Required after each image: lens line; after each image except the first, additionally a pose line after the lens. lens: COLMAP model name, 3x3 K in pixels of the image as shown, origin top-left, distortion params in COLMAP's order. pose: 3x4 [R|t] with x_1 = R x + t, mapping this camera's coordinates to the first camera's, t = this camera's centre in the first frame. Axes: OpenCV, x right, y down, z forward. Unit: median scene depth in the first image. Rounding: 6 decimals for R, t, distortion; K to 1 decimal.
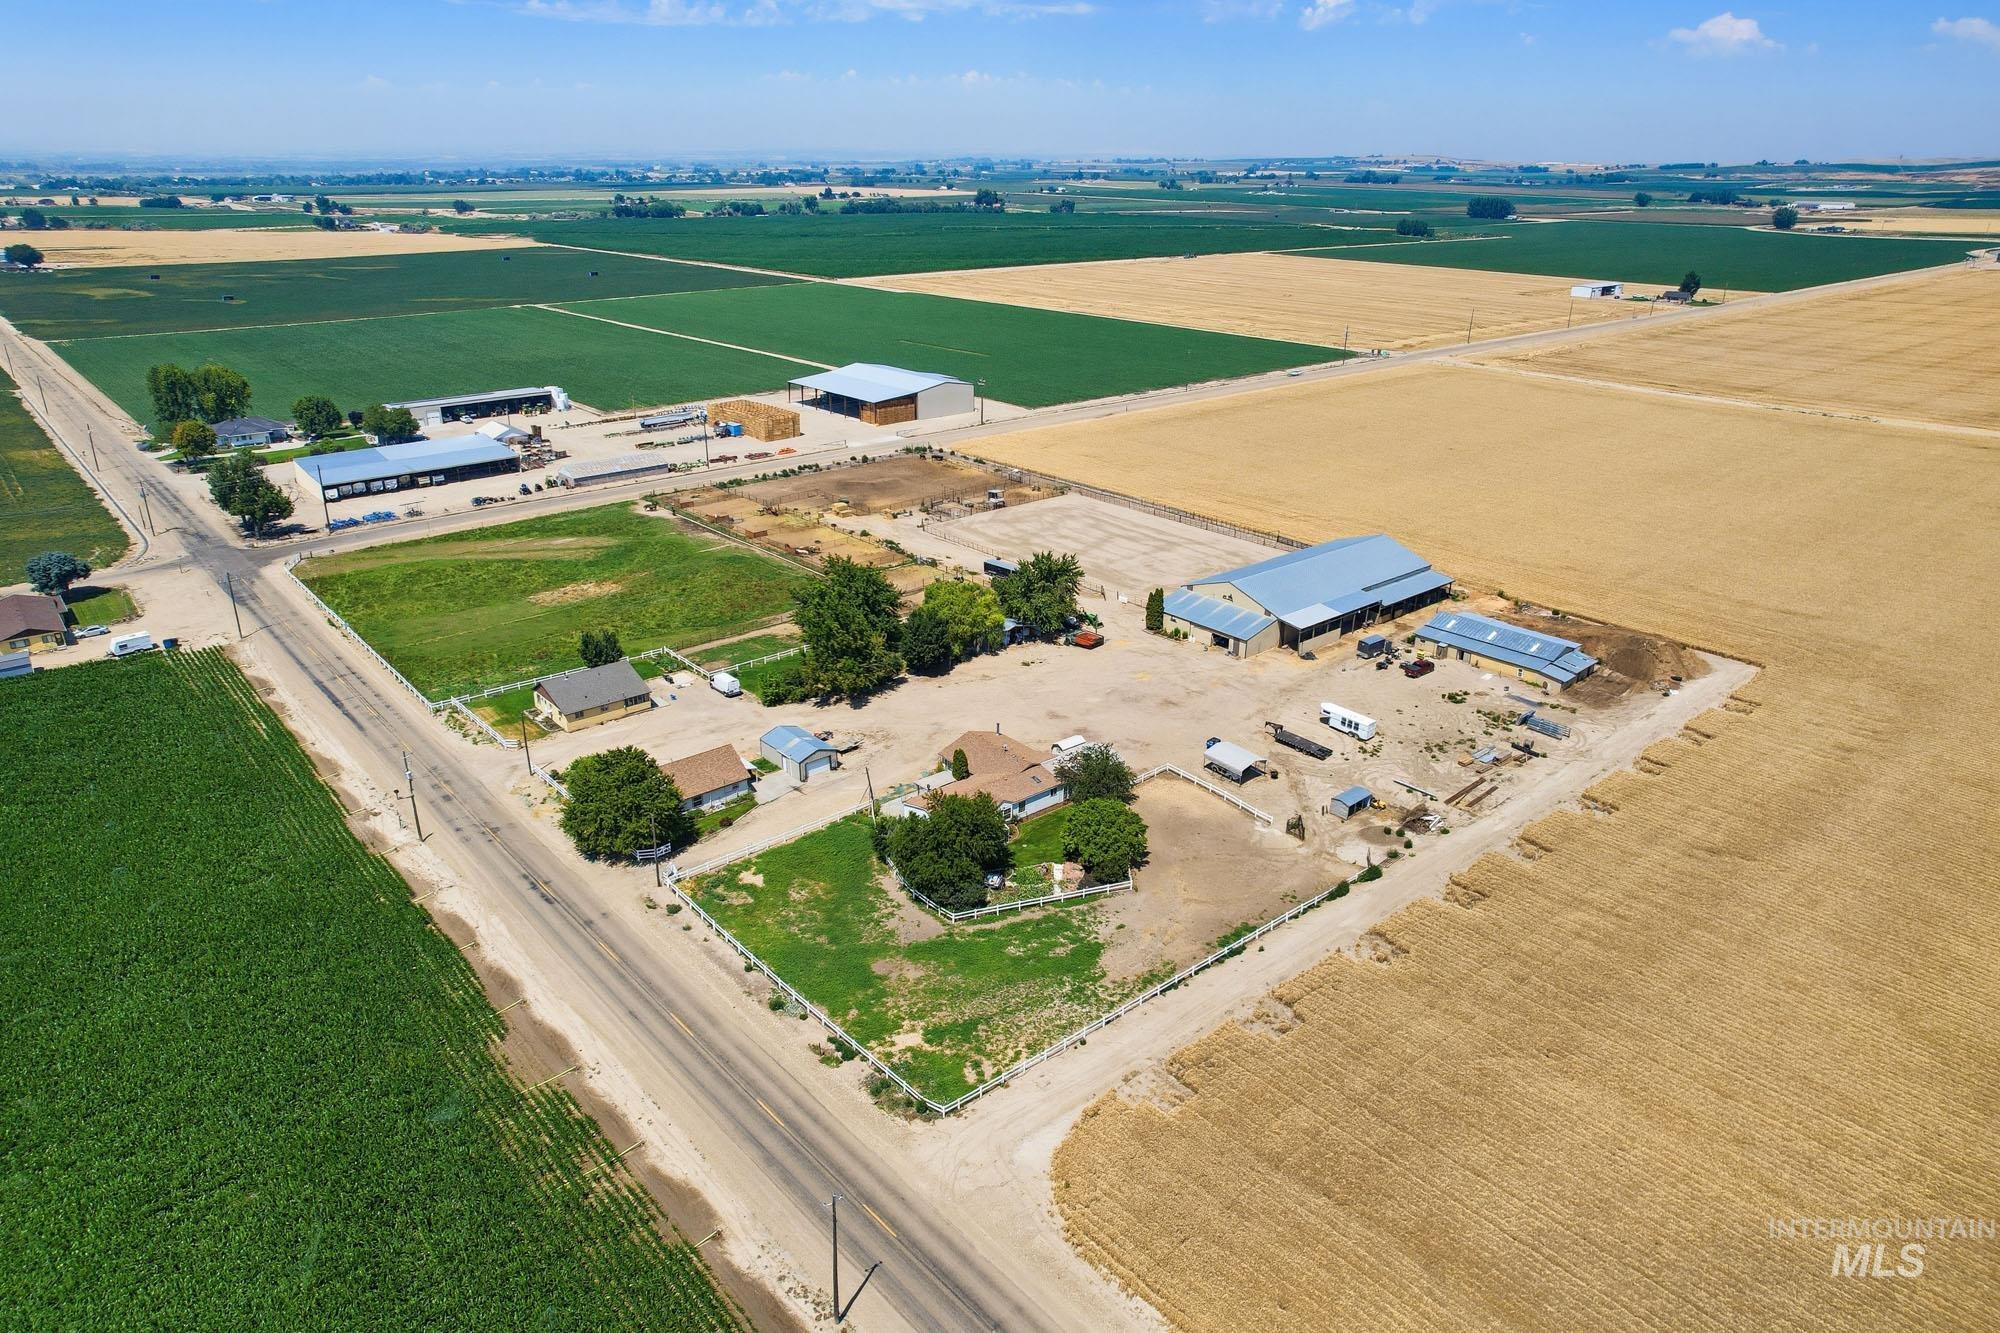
lens RADIAL K [[1279.9, 0, 1030.7], [0, 1279.9, 666.0], [0, 0, 1]] dist [-0.061440, 0.068553]
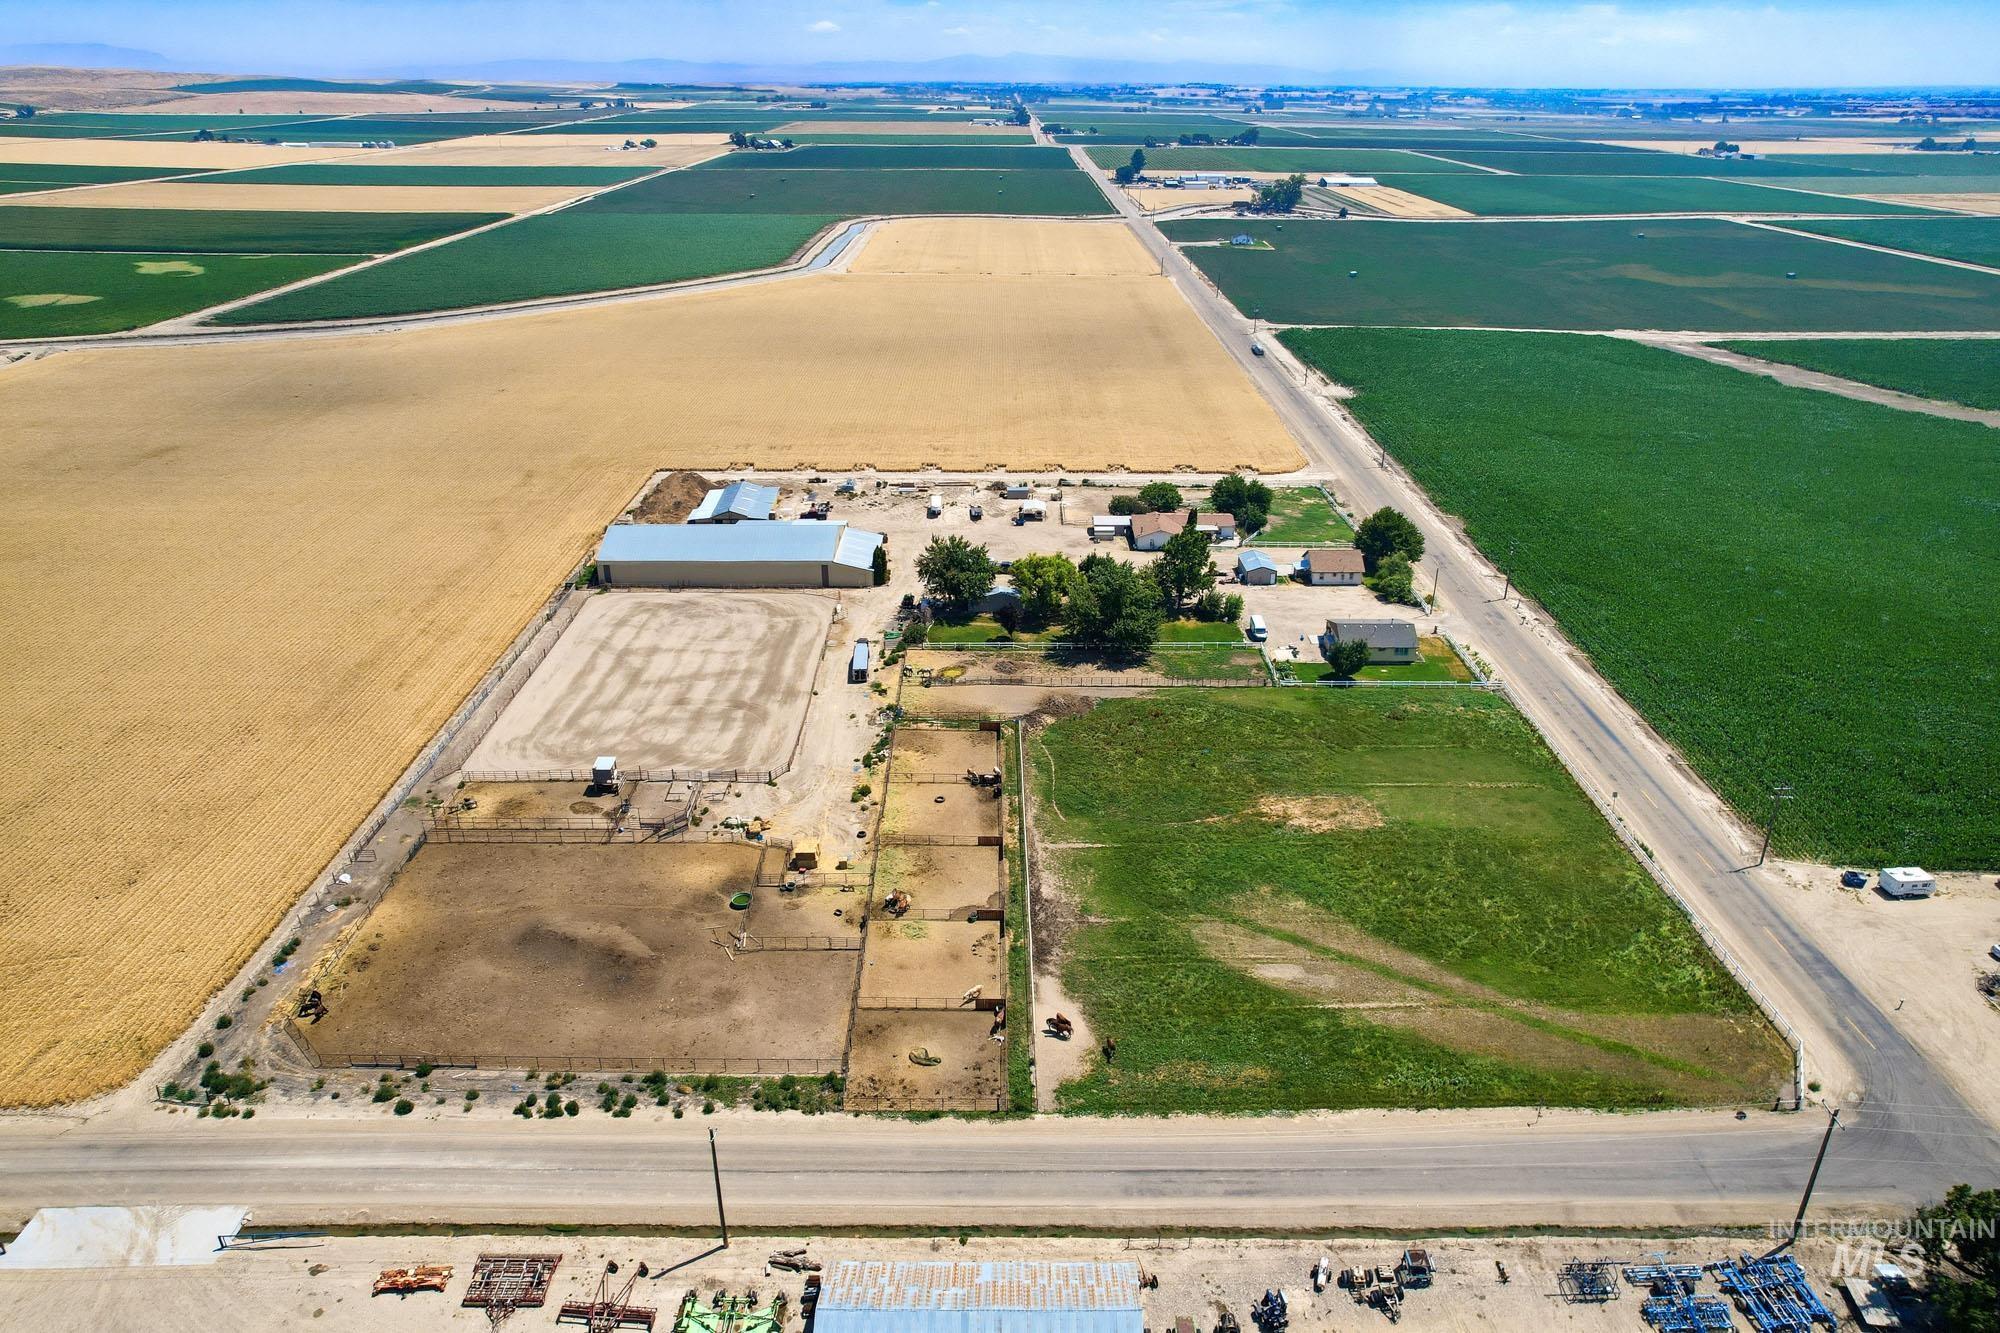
lens RADIAL K [[1309.6, 0, 1000.0], [0, 1309.6, 666.5], [0, 0, 1]] dist [-0.002889, -0.000603]
pose [[-0.748715, -0.283471, 0.599225, -0.697914], [0.240165, 0.726545, 0.643781, -0.695647], [-0.617856, 0.625921, -0.475895, 1.532382]]
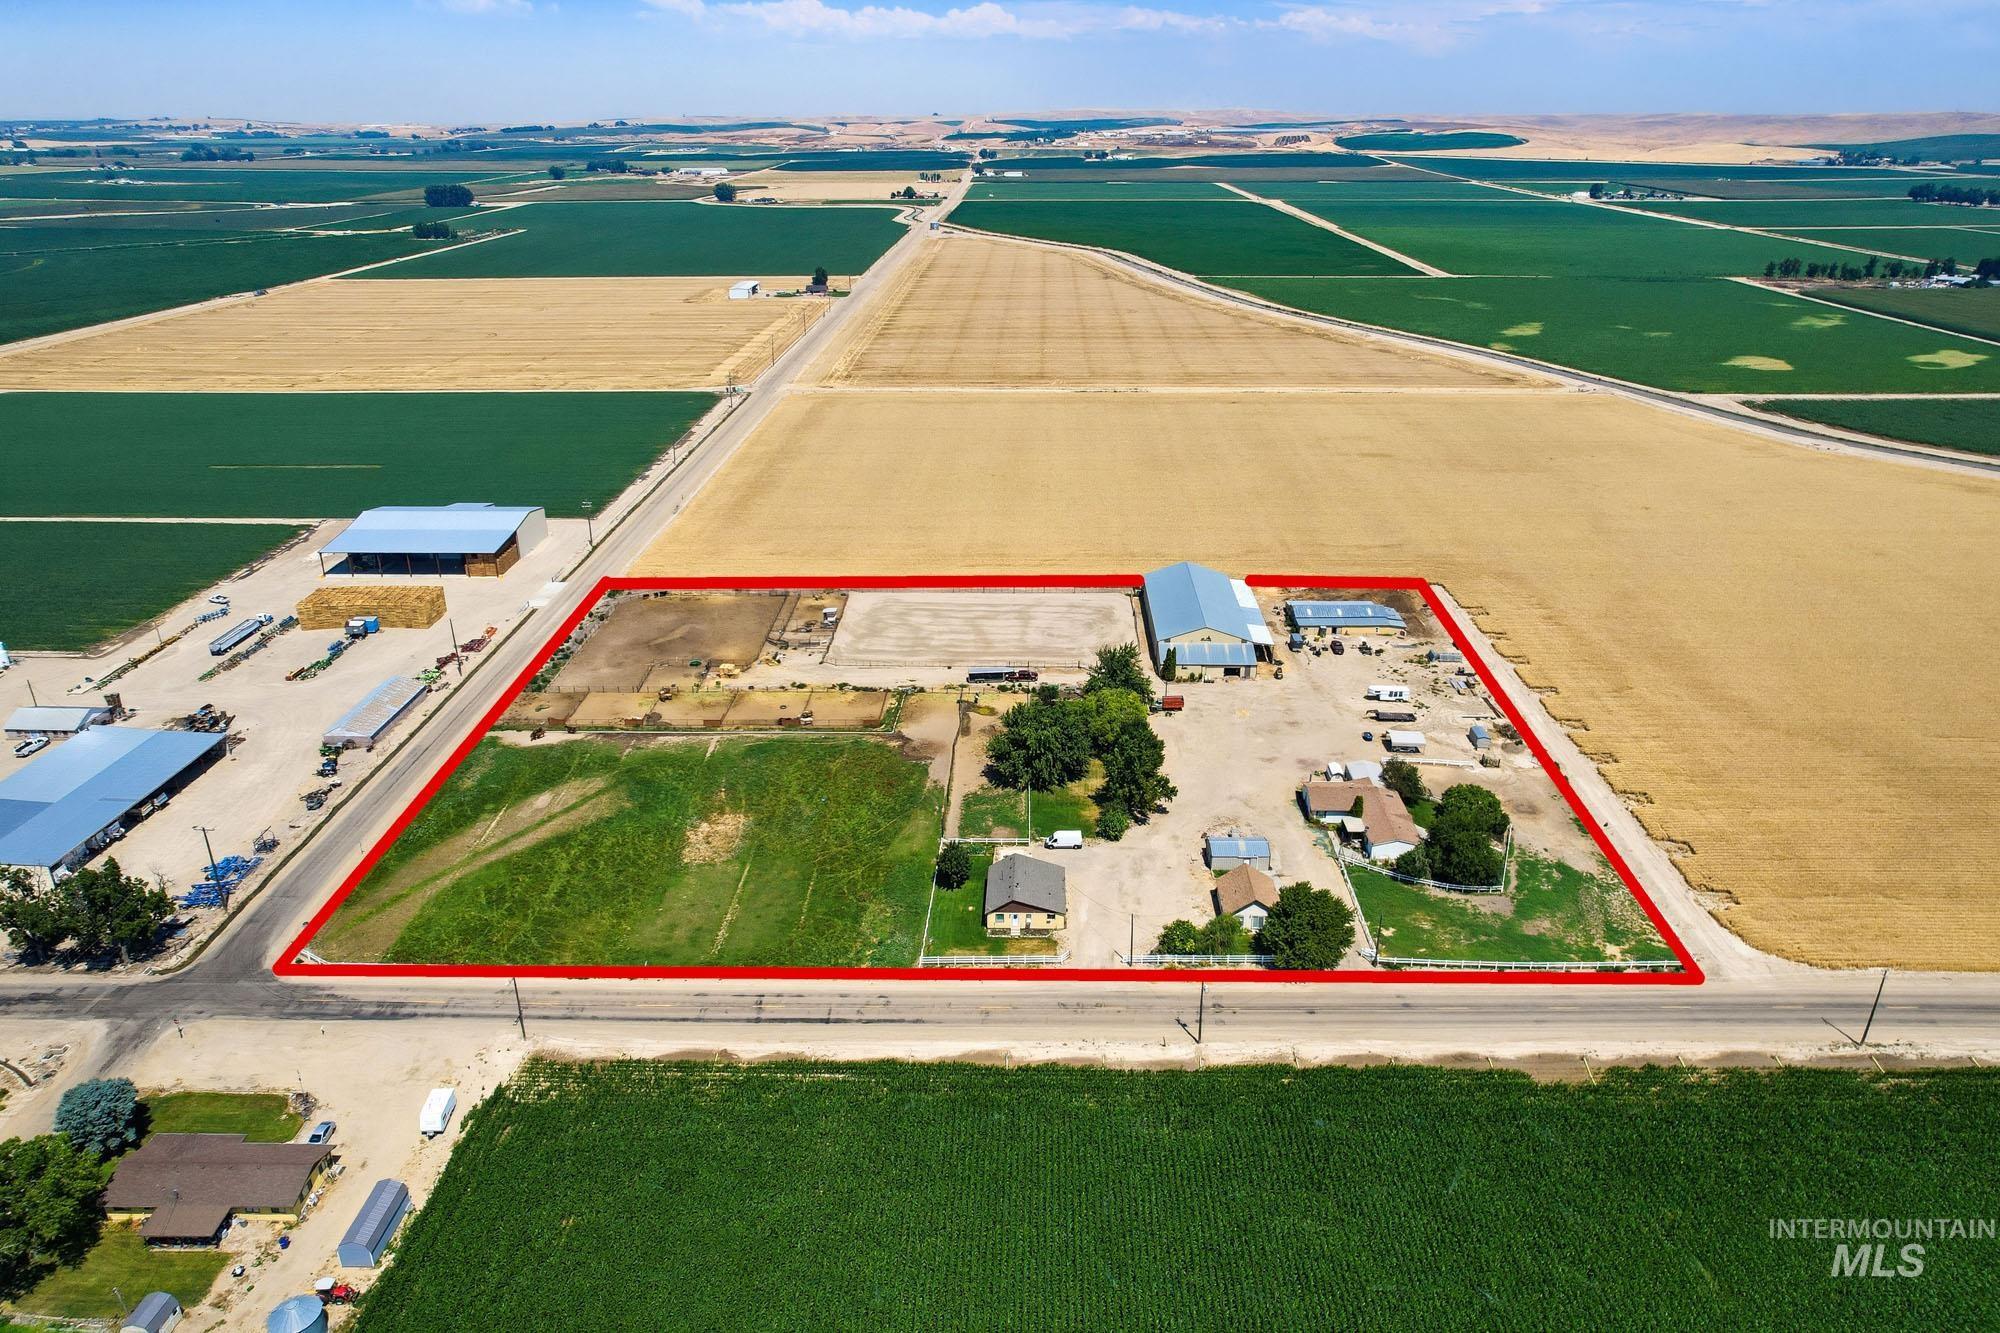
lens RADIAL K [[1279.9, 0, 1030.7], [0, 1279.9, 666.0], [0, 0, 1]] dist [-0.061440, 0.068553]
pose [[0.672855, -0.301774, 0.675424, -0.856458], [0.280518, 0.948908, 0.144513, -0.265788], [-0.684526, 0.092232, 0.723131, 0.171522]]
